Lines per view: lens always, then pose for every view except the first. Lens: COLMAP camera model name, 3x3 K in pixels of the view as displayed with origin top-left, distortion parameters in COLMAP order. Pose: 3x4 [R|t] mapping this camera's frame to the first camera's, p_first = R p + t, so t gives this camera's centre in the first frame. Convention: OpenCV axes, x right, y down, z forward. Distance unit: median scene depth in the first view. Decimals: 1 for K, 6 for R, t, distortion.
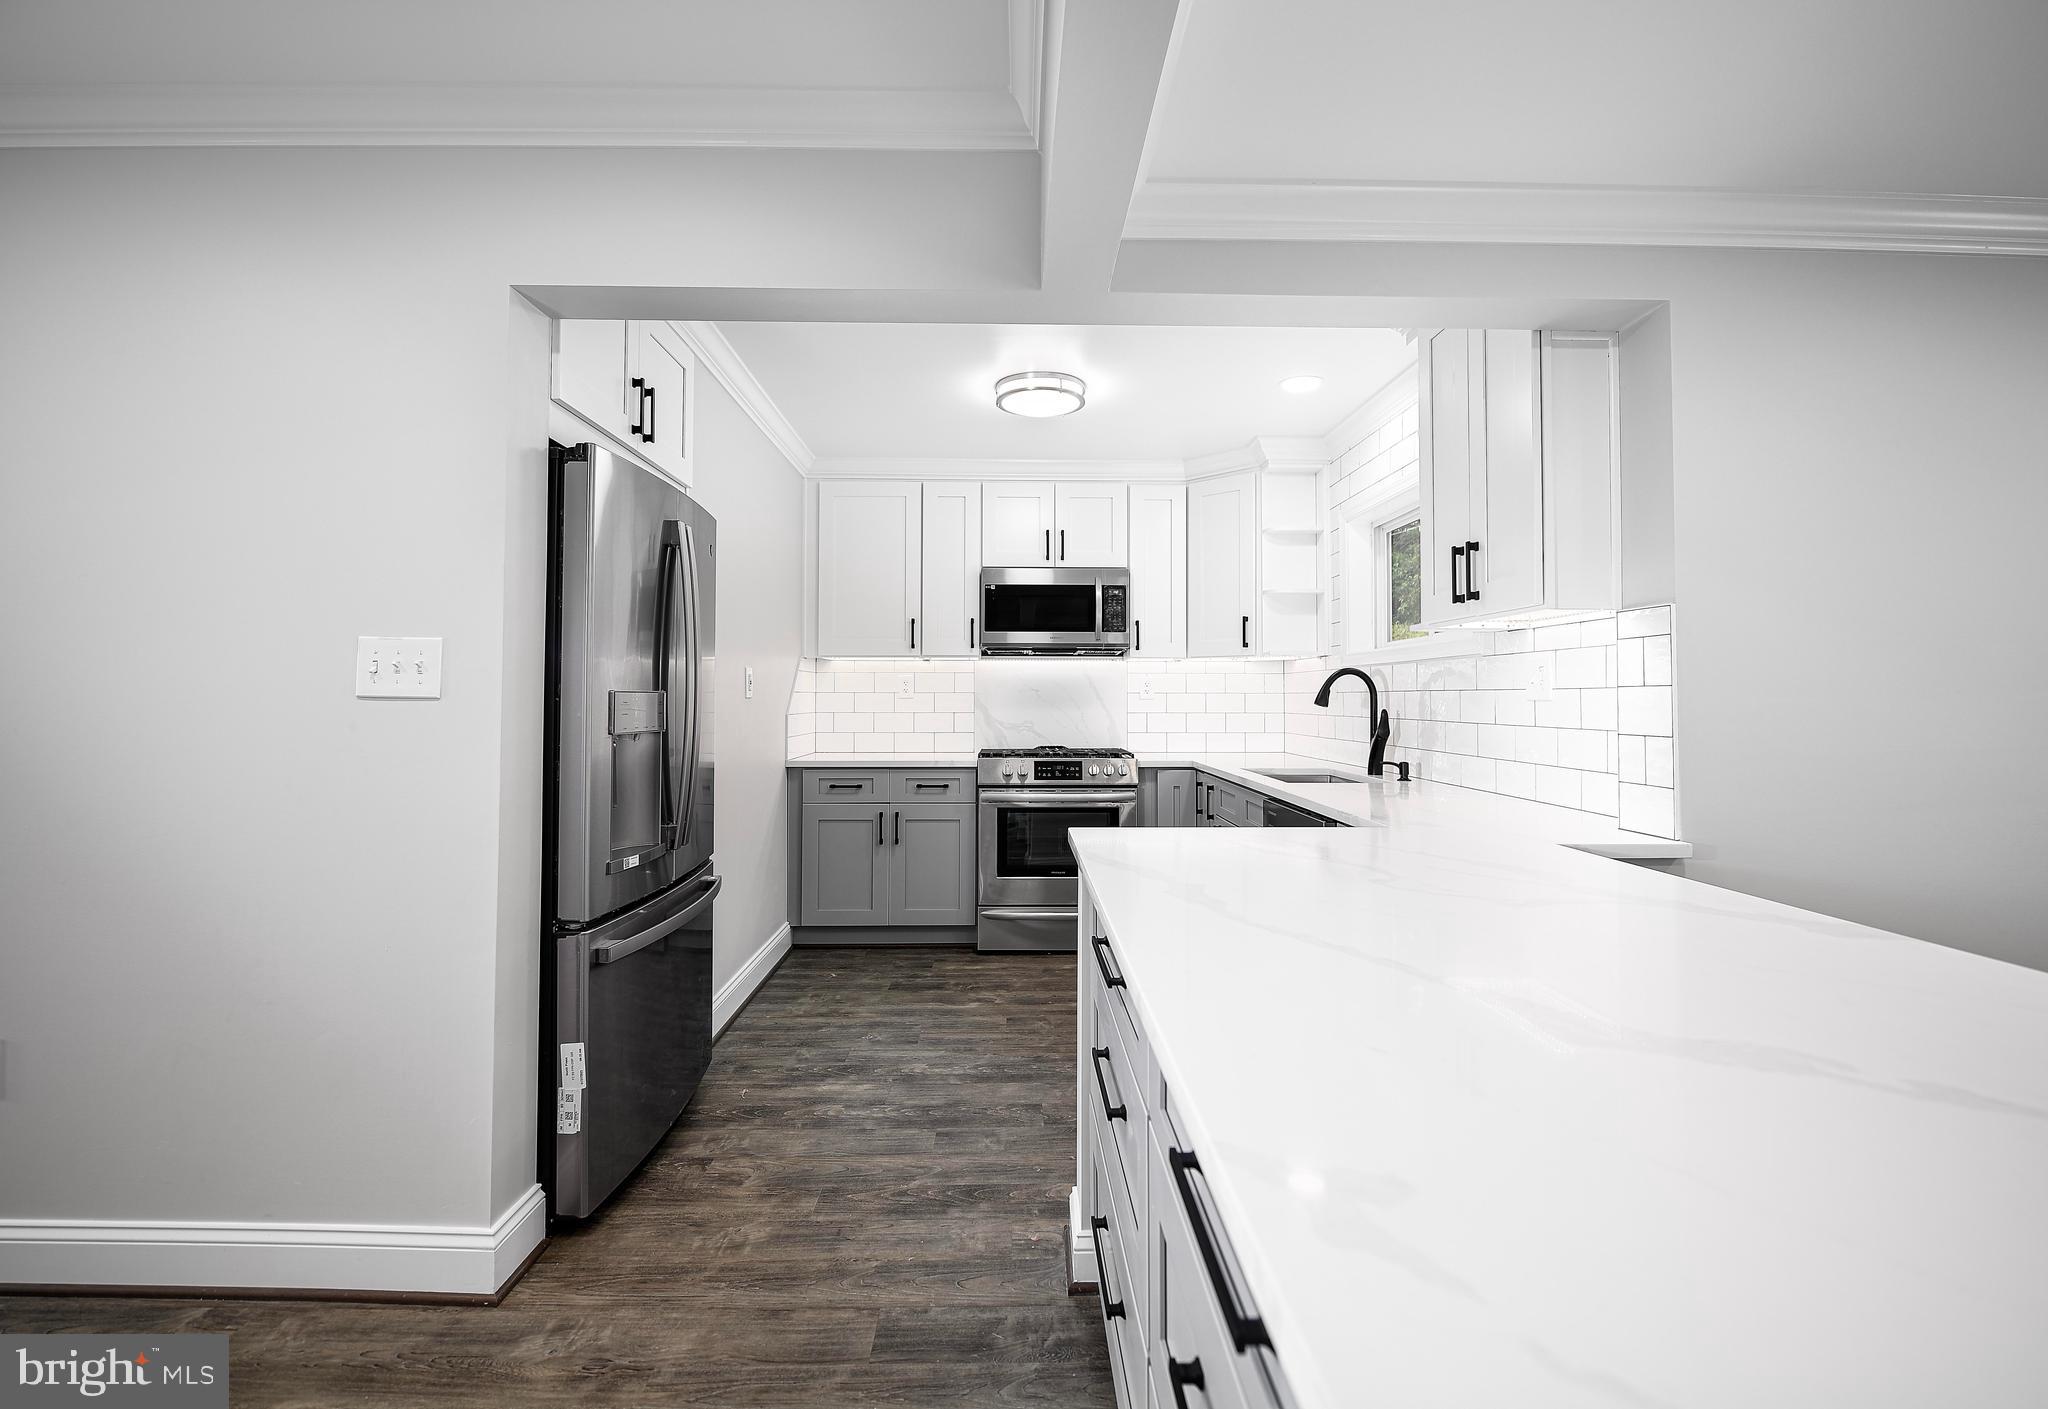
lens RADIAL K [[915.4, 0, 1037.0], [0, 915.4, 680.4], [0, 0, 1]] dist [-0.017877, -0.000638]
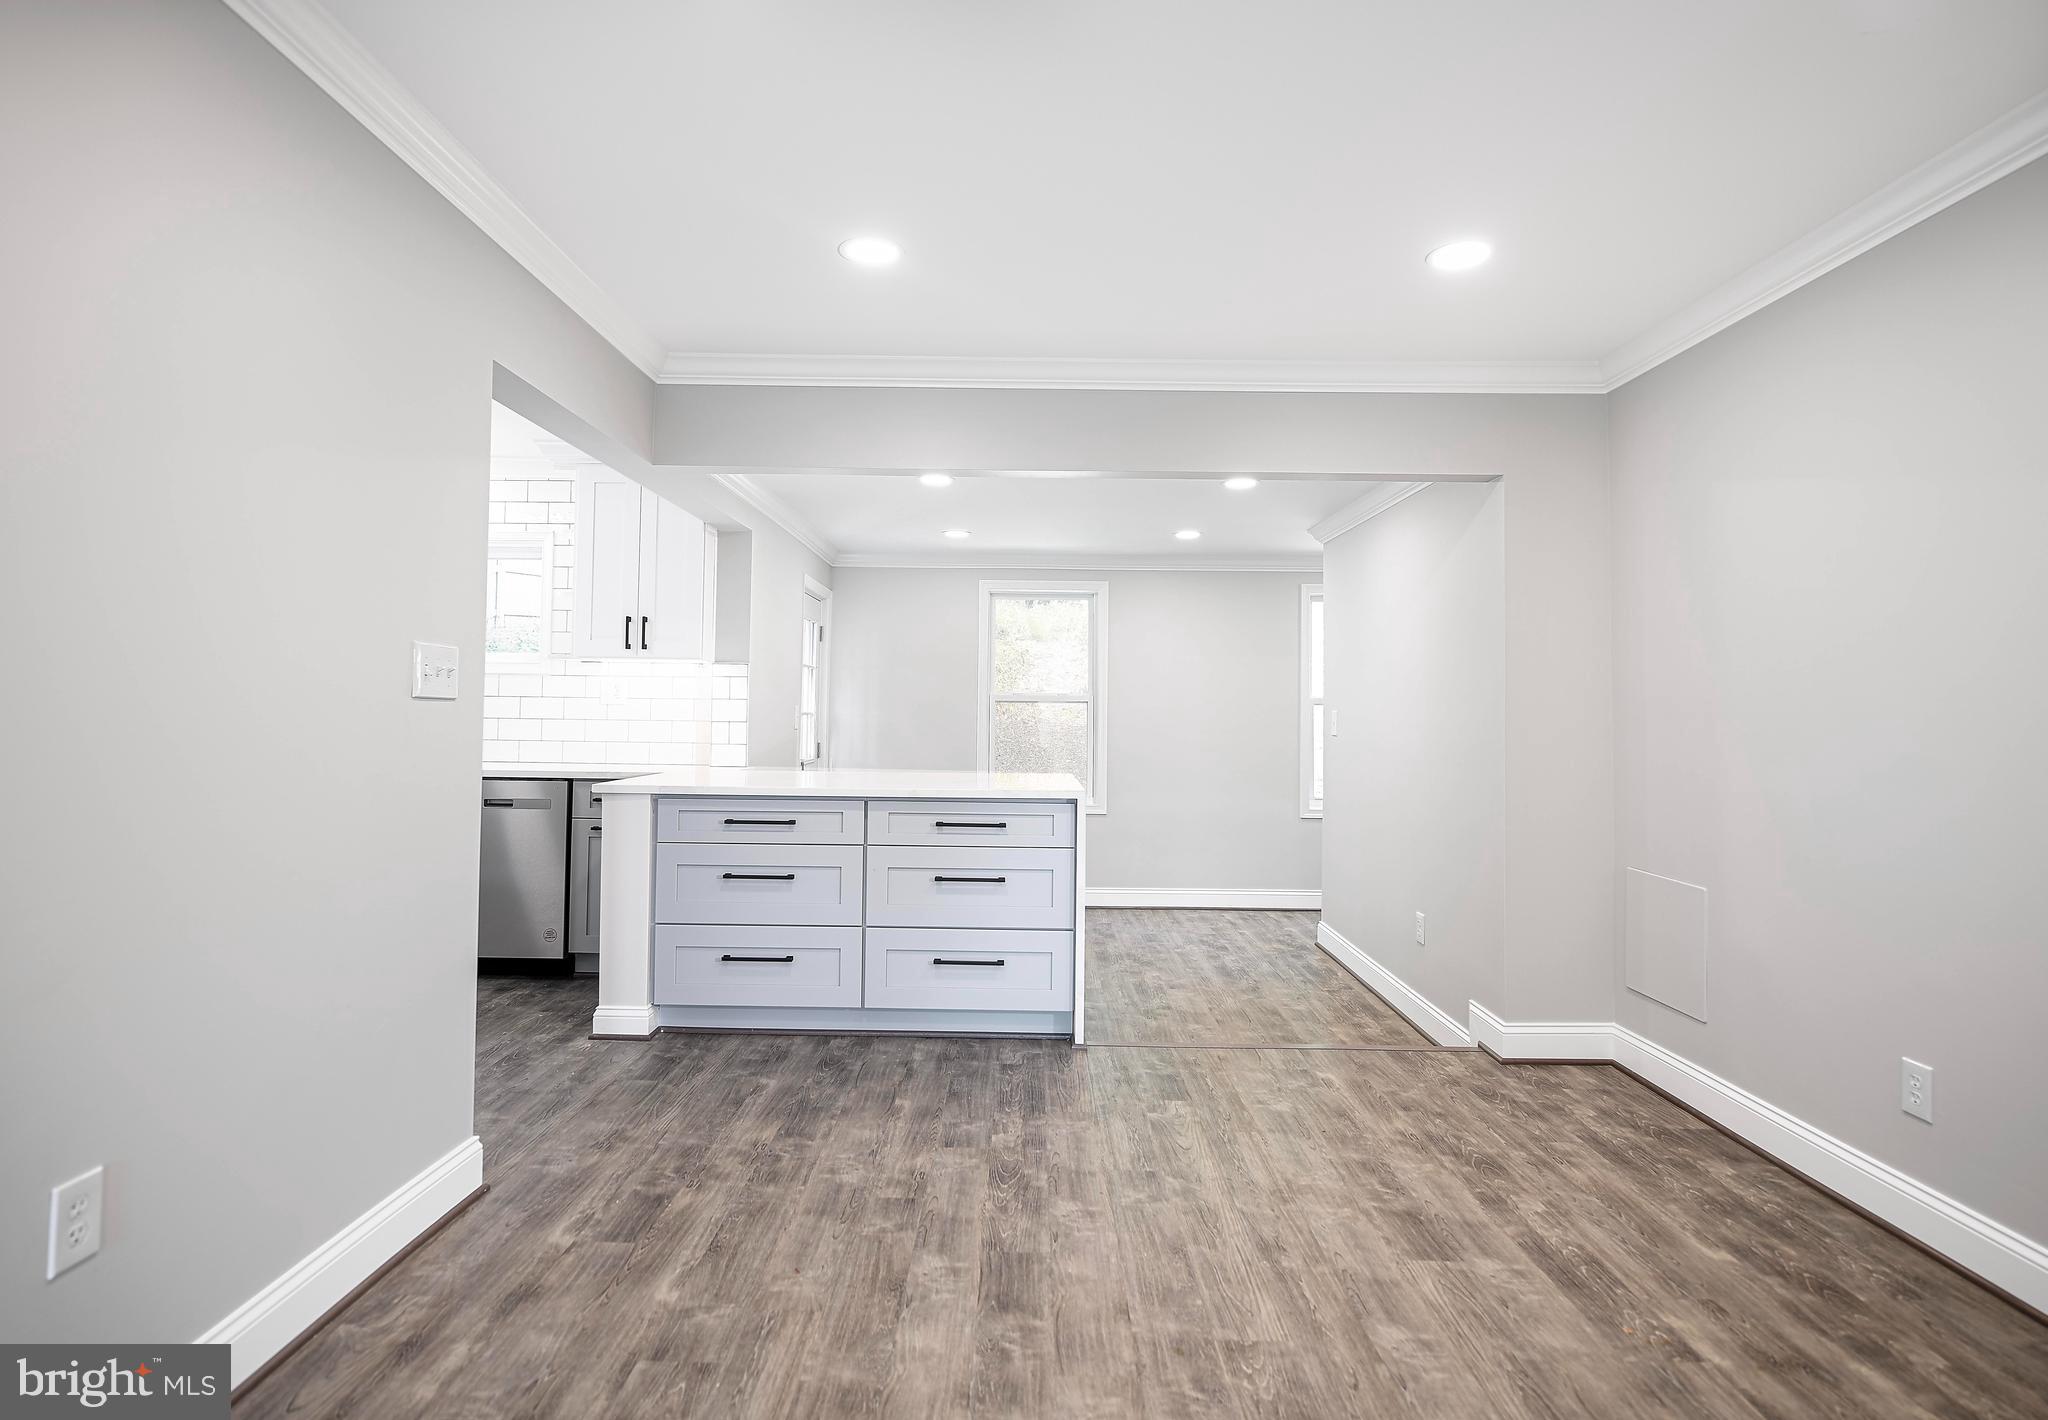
lens RADIAL K [[1012.6, 0, 1029.0], [0, 1012.6, 680.2], [0, 0, 1]] dist [-0.008519, -0.003094]
pose [[0.023386, 0.030040, 0.999275, -1.065559], [-0.032650, 0.999038, -0.029269, 0.005305], [-0.999193, -0.031942, 0.024344, 0.131135]]
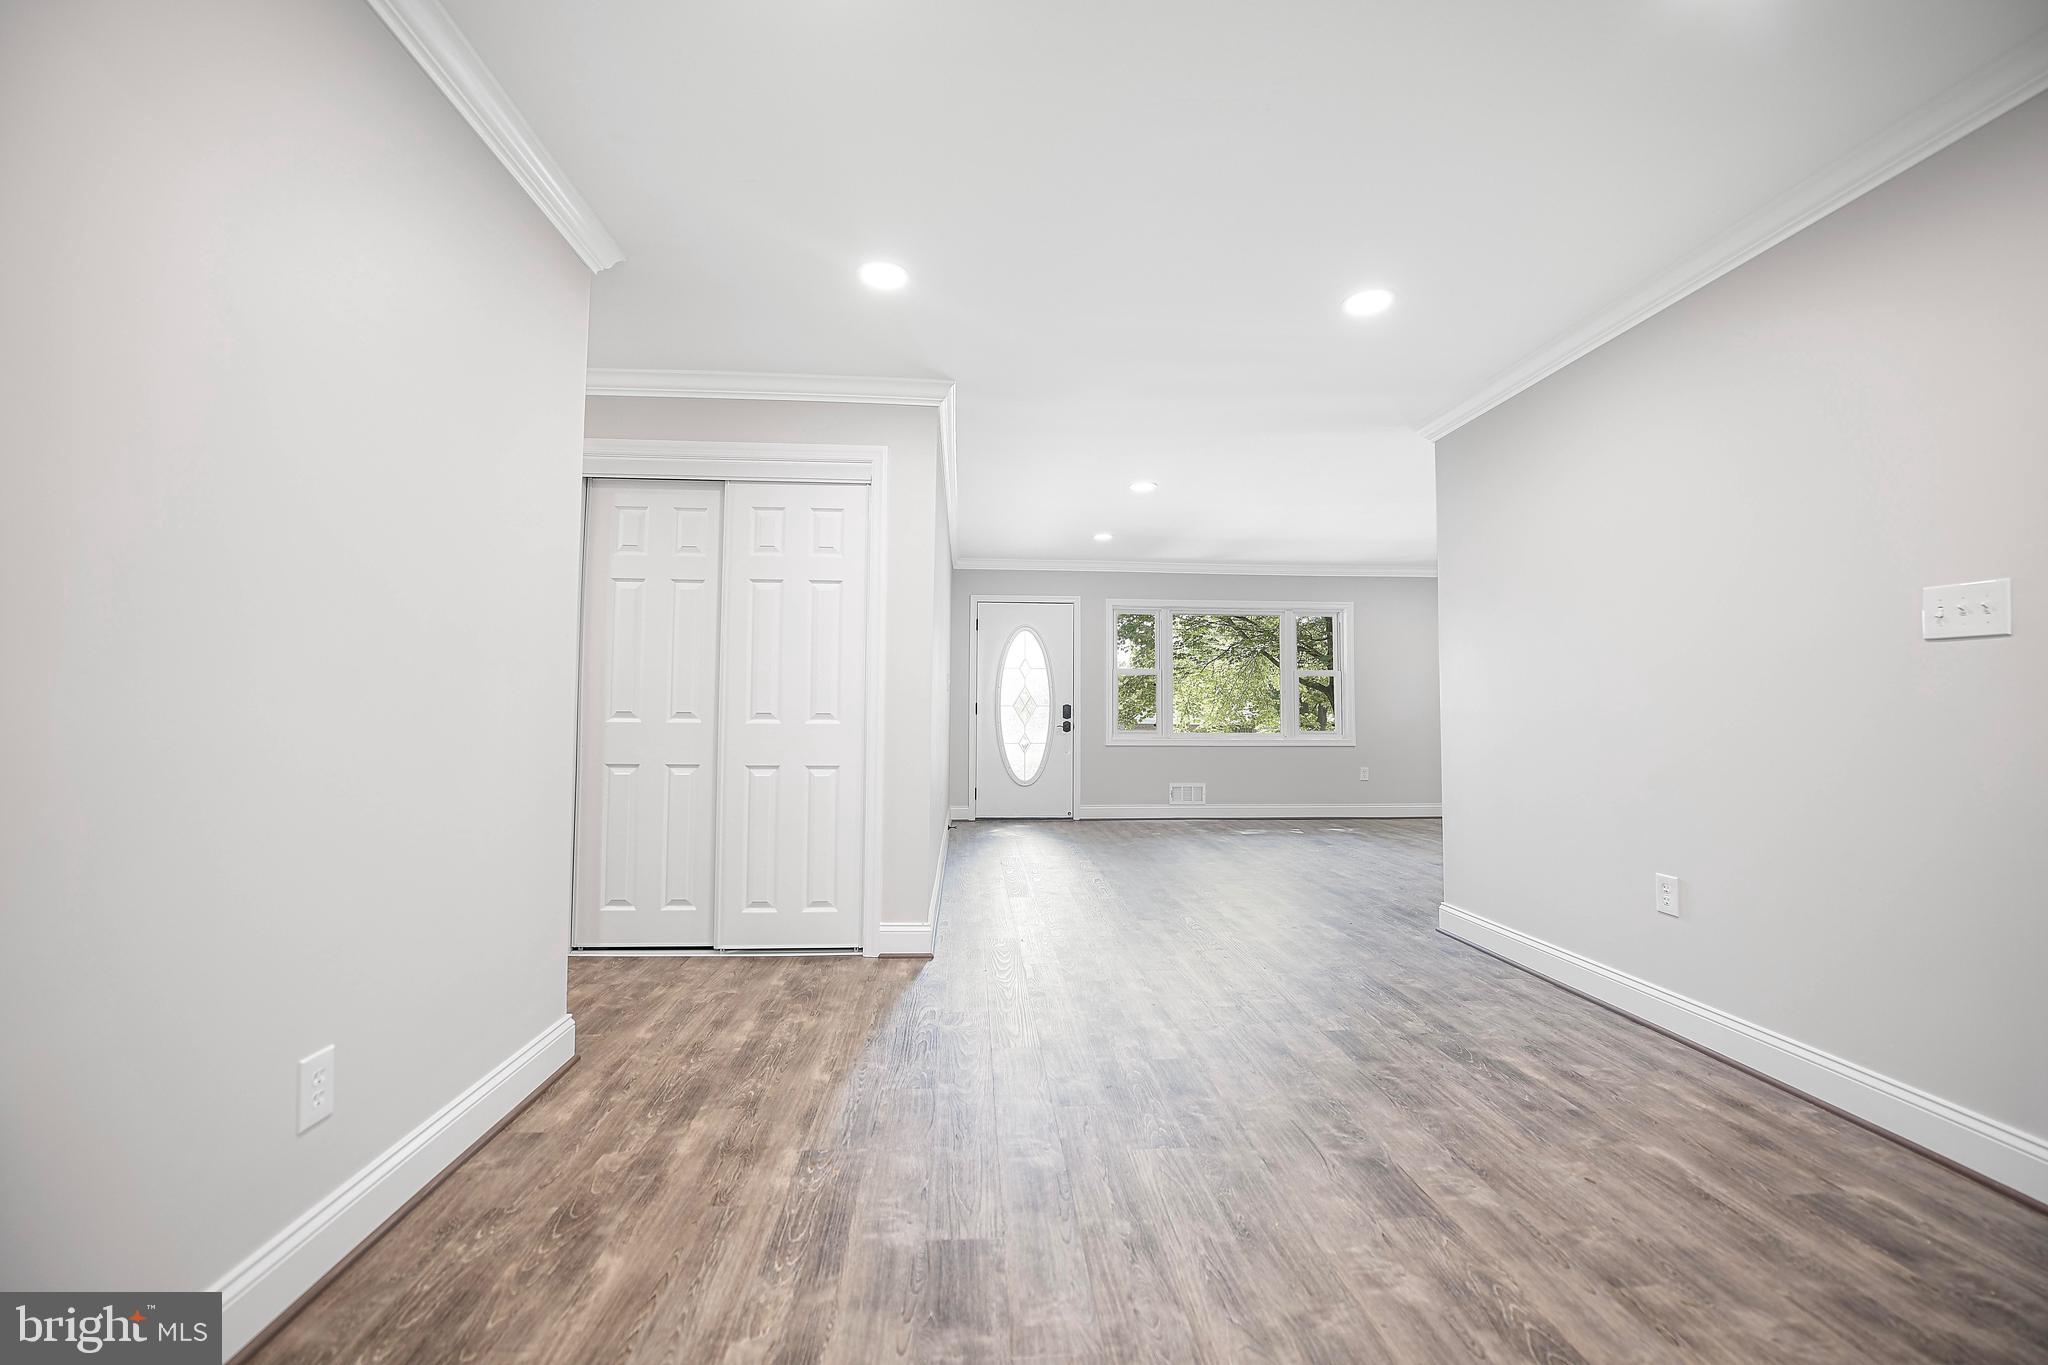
lens RADIAL K [[835.6, 0, 1017.7], [0, 835.6, 670.3], [0, 0, 1]] dist [-0.016519, -0.000469]
pose [[0.041448, -0.048752, -0.997951, 0.137437], [0.013088, 0.998750, -0.048247, 0.049832], [0.999055, -0.011061, 0.042034, -0.118480]]
